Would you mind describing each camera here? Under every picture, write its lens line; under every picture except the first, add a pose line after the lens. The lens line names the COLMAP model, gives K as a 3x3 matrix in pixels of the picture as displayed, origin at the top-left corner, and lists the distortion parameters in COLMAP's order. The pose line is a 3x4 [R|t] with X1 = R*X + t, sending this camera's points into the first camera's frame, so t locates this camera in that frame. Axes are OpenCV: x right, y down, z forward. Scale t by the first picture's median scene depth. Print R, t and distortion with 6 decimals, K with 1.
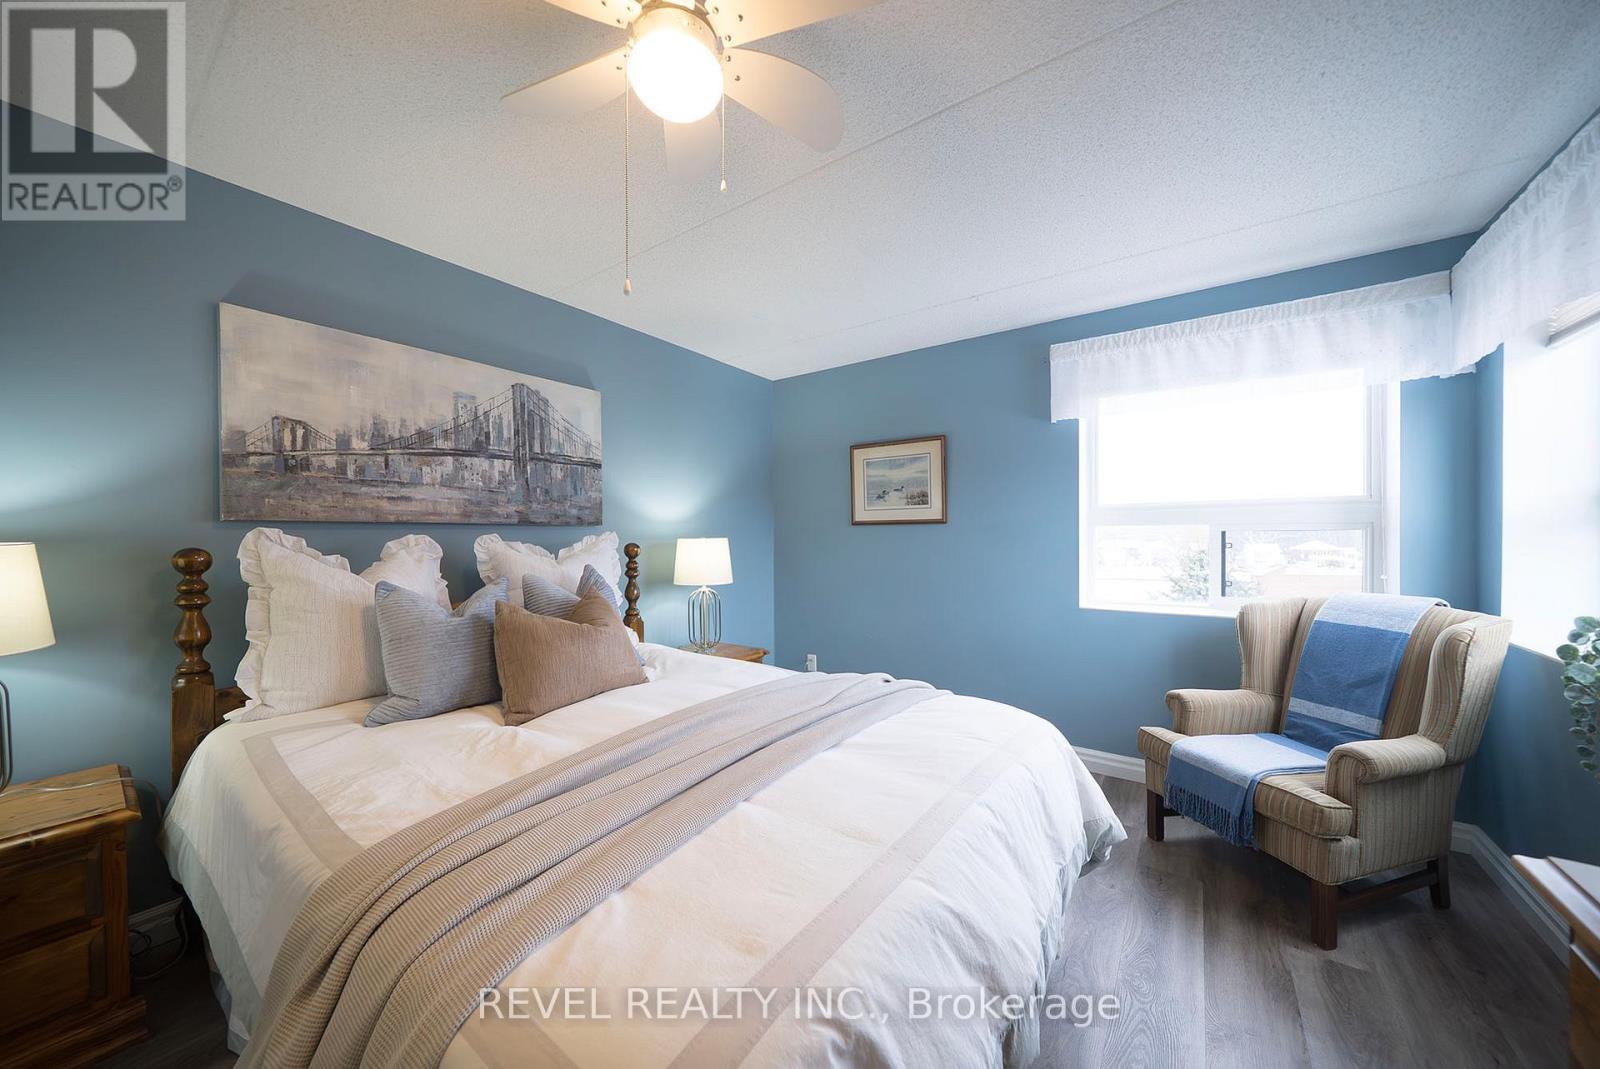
lens RADIAL K [[545.2, 0, 798.6], [0, 545.2, 543.2], [0, 0, 1]] dist [-0.007182, -0.000238]
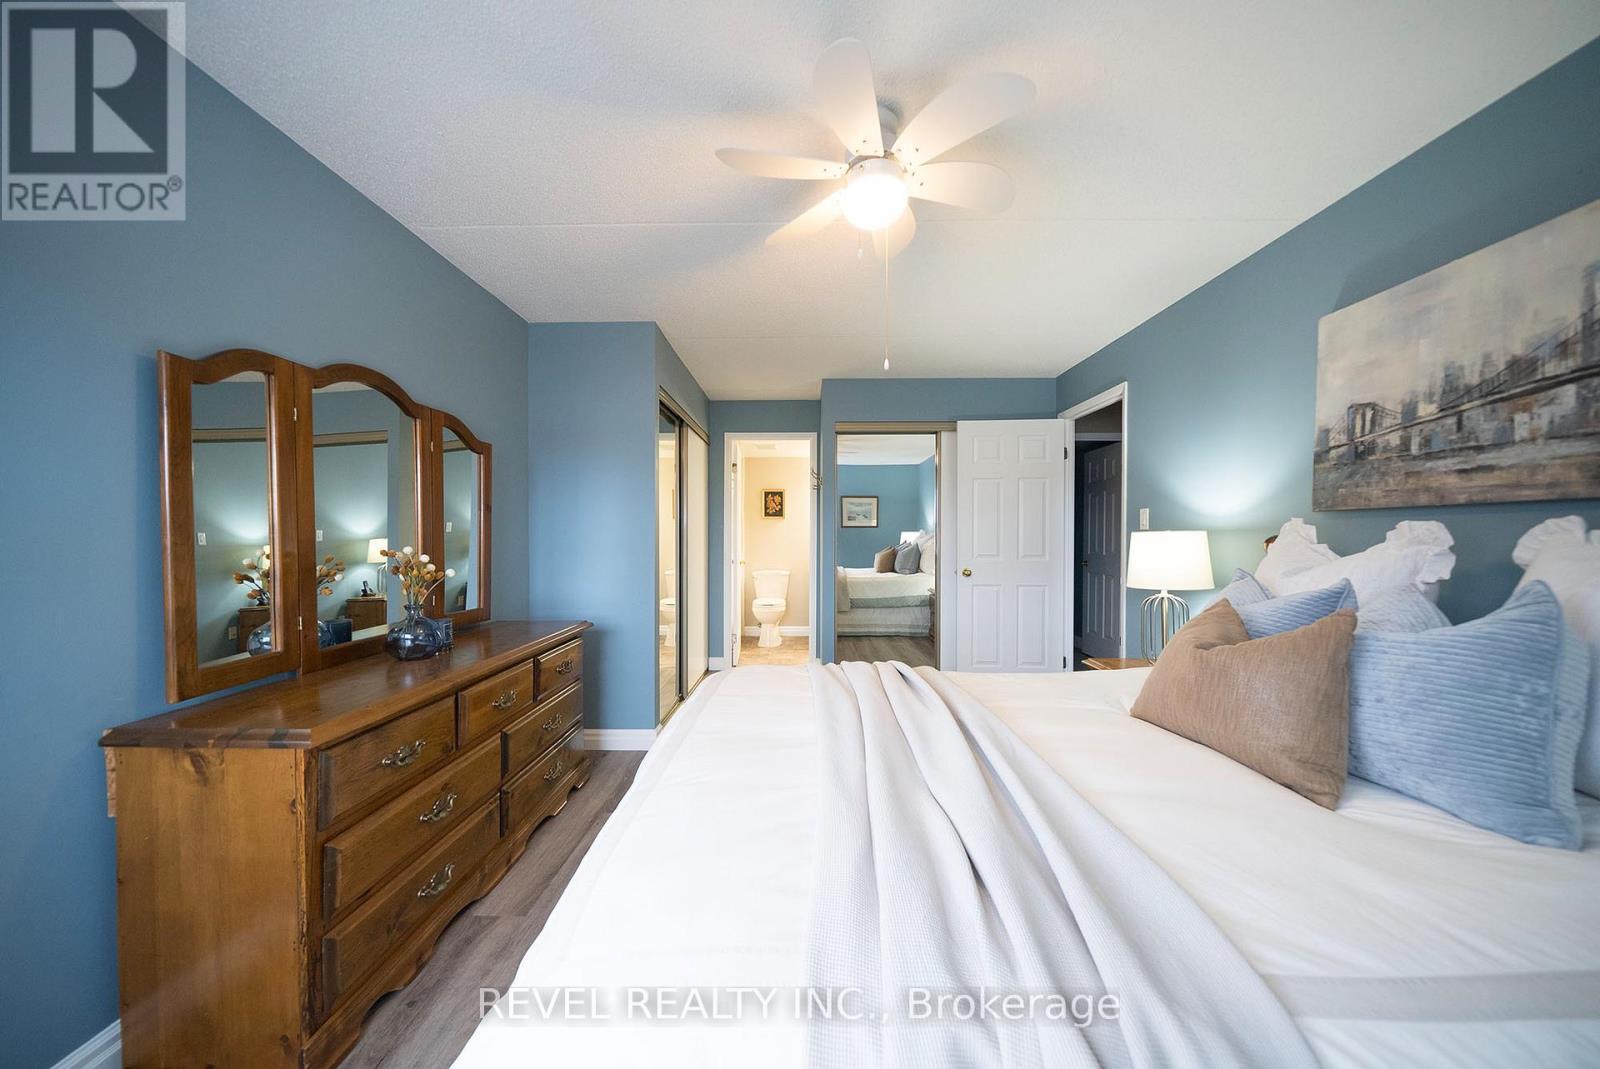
lens RADIAL K [[545.2, 0, 792.4], [0, 545.2, 537.7], [0, 0, 1]] dist [-0.007182, -0.000238]
pose [[-0.829288, 0.005271, -0.558797, 0.400577], [-0.005530, 0.999829, 0.017637, -0.001529], [0.558794, 0.017716, -0.829117, 1.105576]]
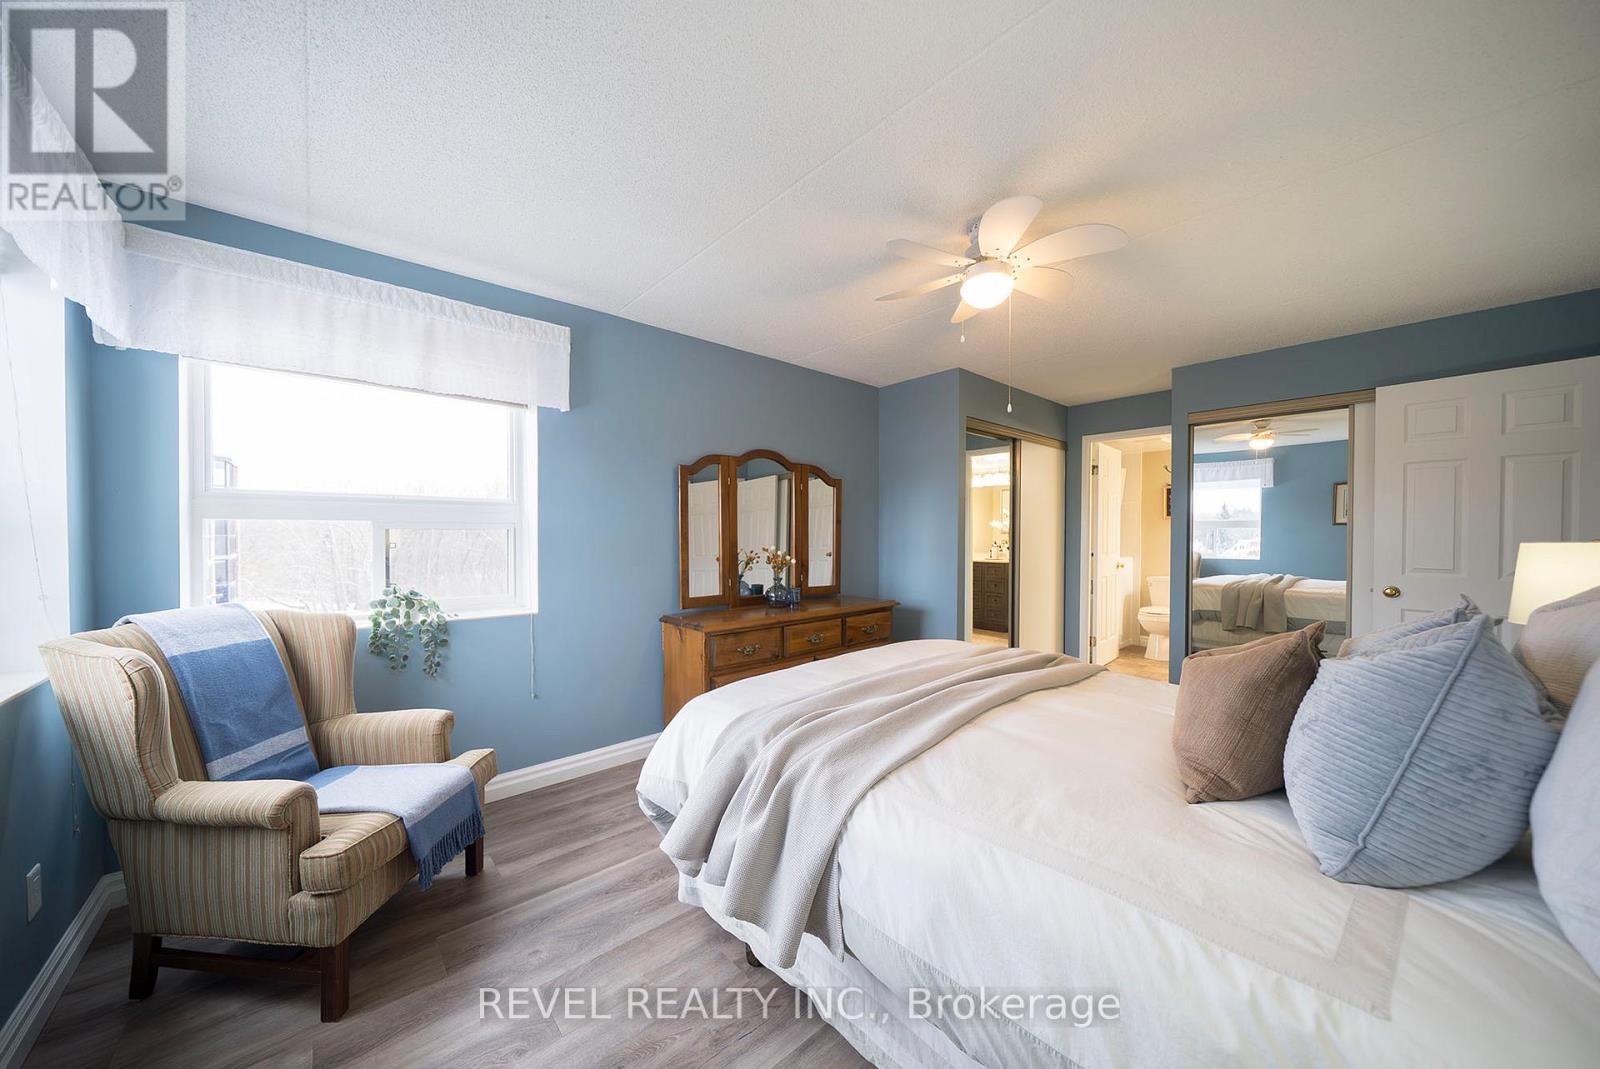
lens RADIAL K [[545.2, 0, 796.8], [0, 545.2, 534.9], [0, 0, 1]] dist [-0.007182, -0.000238]
pose [[-0.972711, 0.001534, 0.232016, -0.016311], [0.005643, 0.999839, 0.017050, -0.027825], [-0.231952, 0.017894, -0.972563, 1.586594]]
